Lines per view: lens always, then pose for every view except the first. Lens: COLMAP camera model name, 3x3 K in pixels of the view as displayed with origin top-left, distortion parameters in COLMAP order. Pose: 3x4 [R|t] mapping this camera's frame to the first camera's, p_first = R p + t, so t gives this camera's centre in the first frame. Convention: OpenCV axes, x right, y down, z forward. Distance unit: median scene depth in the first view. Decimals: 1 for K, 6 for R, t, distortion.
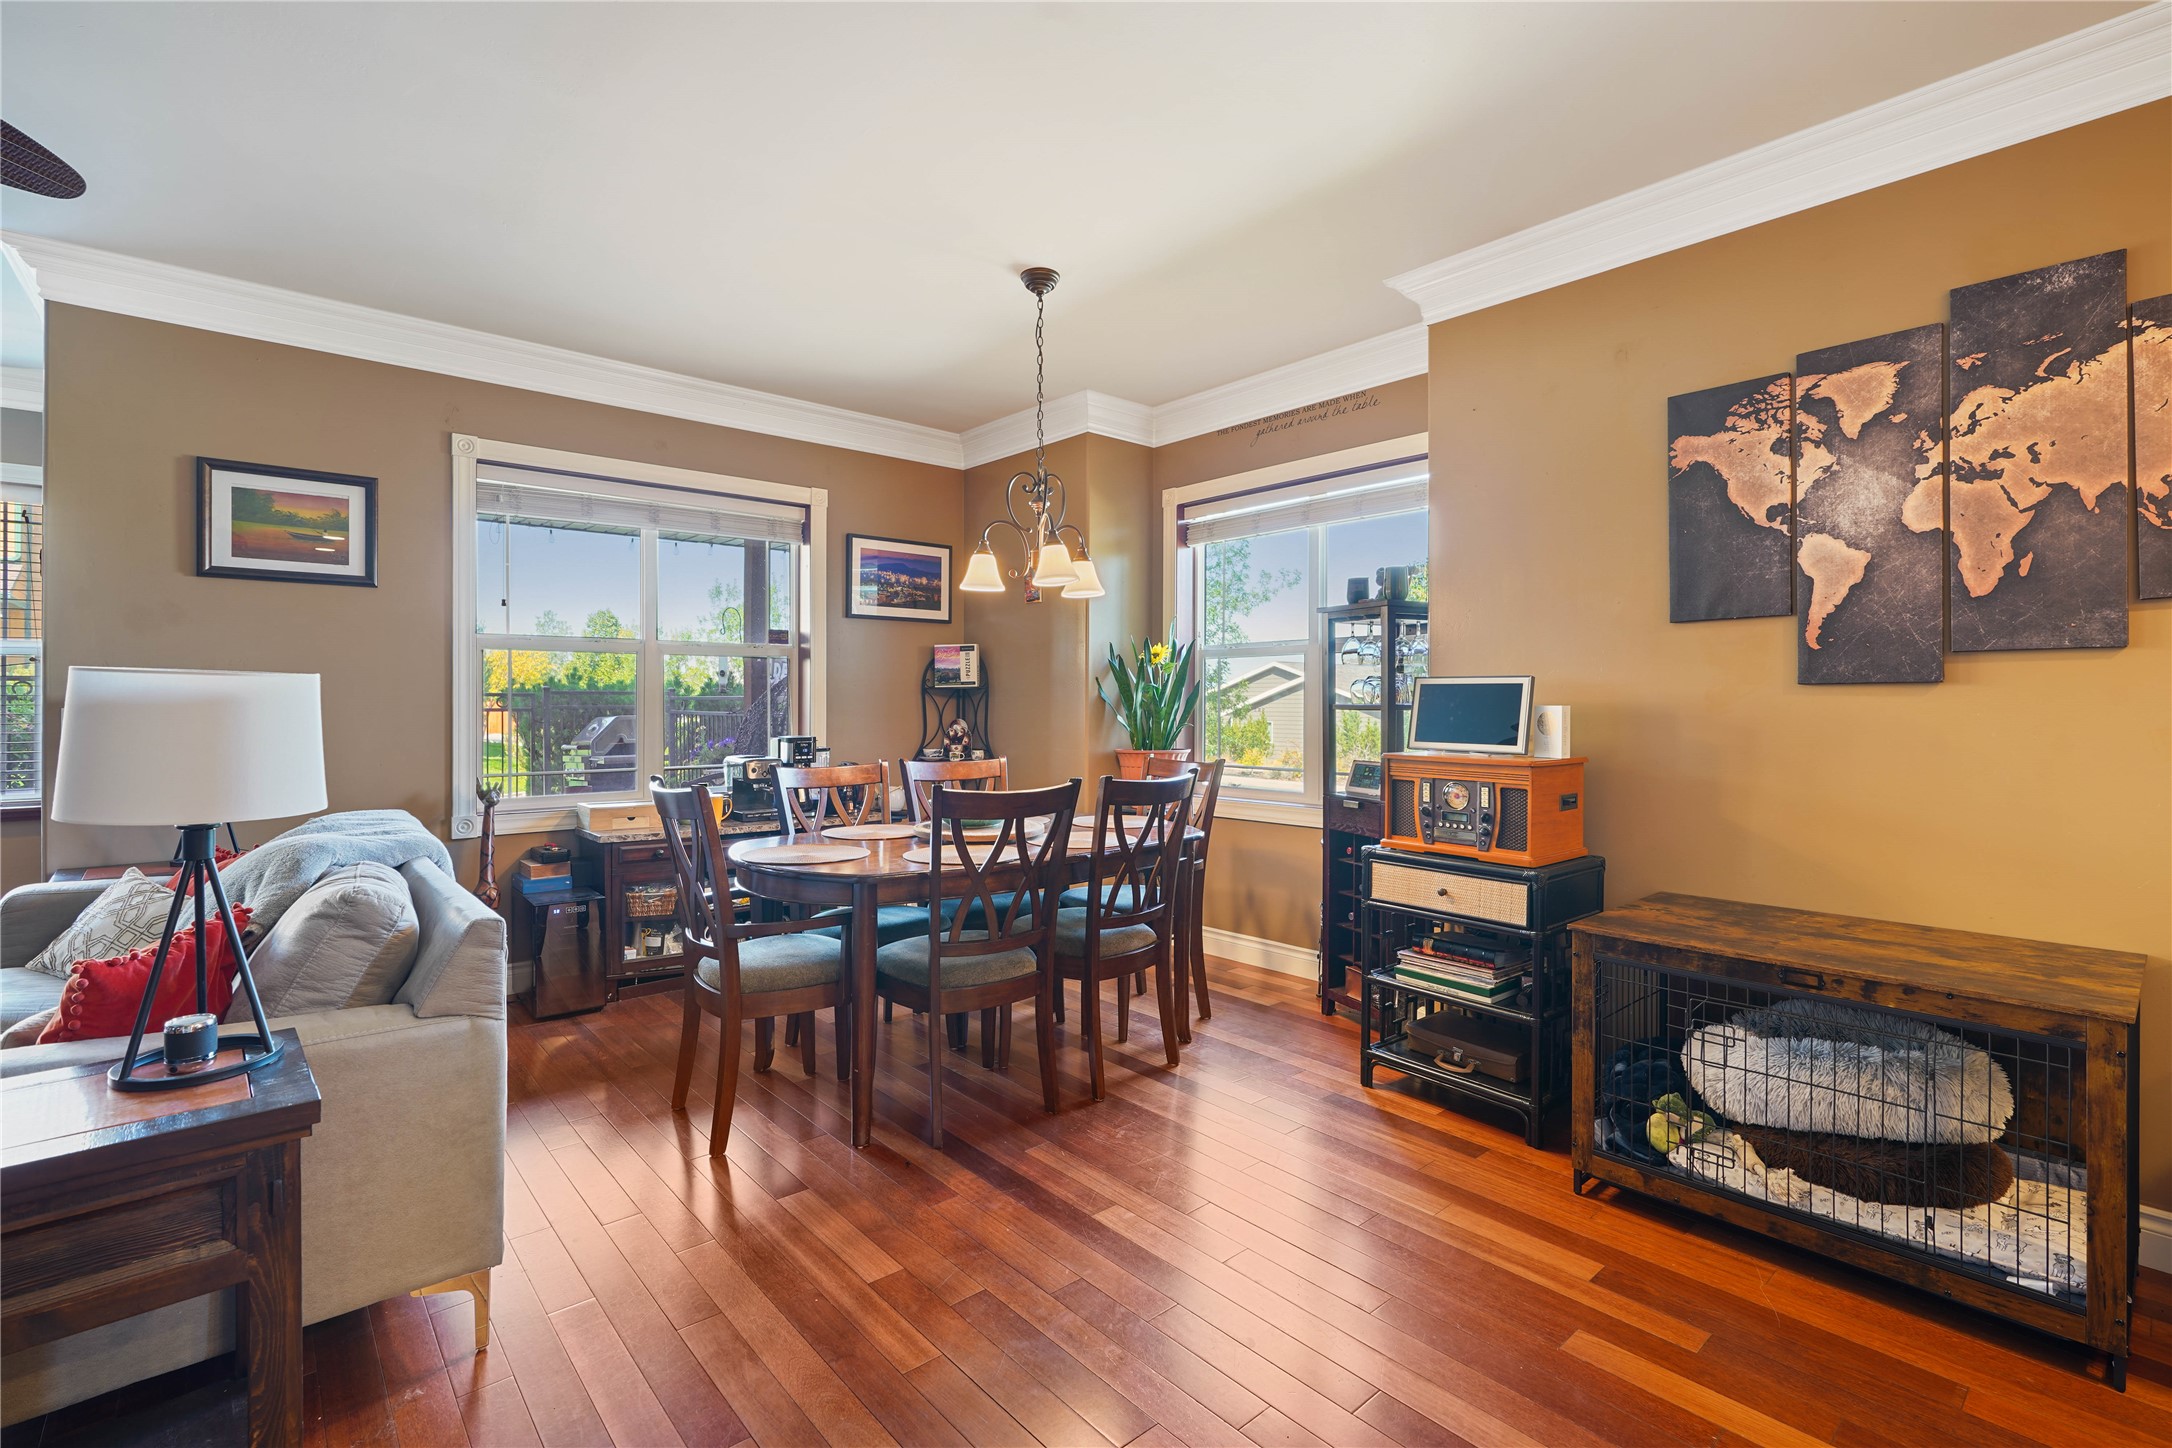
lens RADIAL K [[986.8, 0, 1083.6], [0, 986.8, 712.8], [0, 0, 1]] dist [-0.005169, 0.000616]
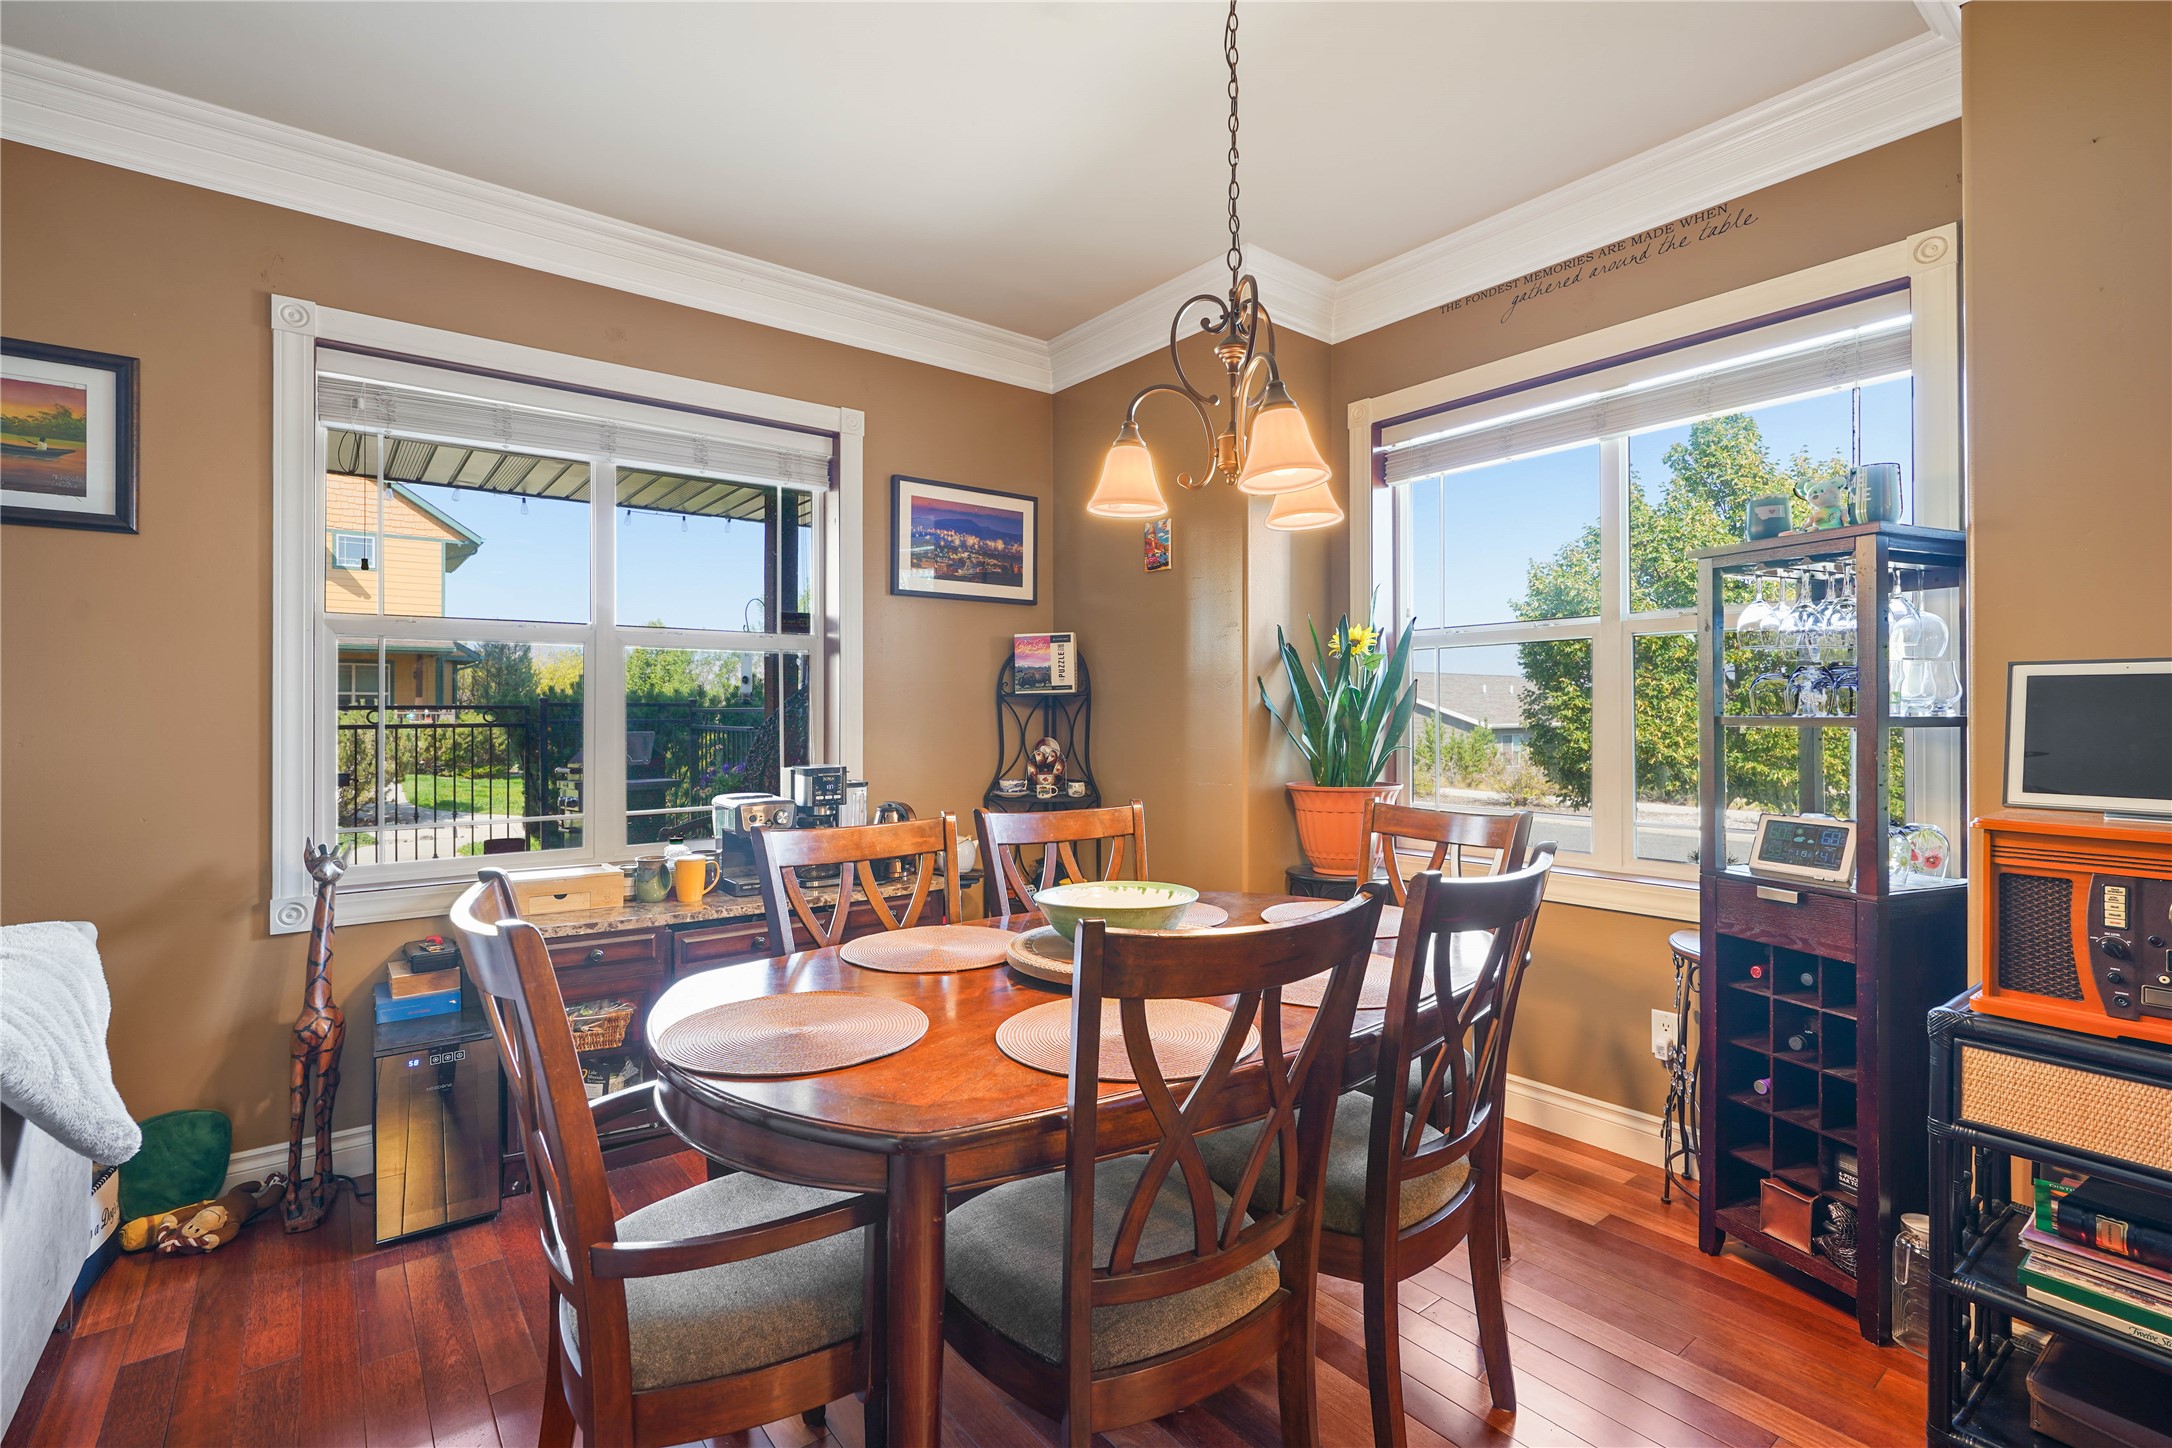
lens RADIAL K [[977.5, 0, 1090.5], [0, 977.5, 708.8], [0, 0, 1]] dist [-0.003450, 0.000098]
pose [[0.999019, -0.004307, -0.044082, -0.072465], [0.003667, 0.999887, -0.014597, -0.004863], [0.044140, 0.014421, 0.998921, 0.329799]]
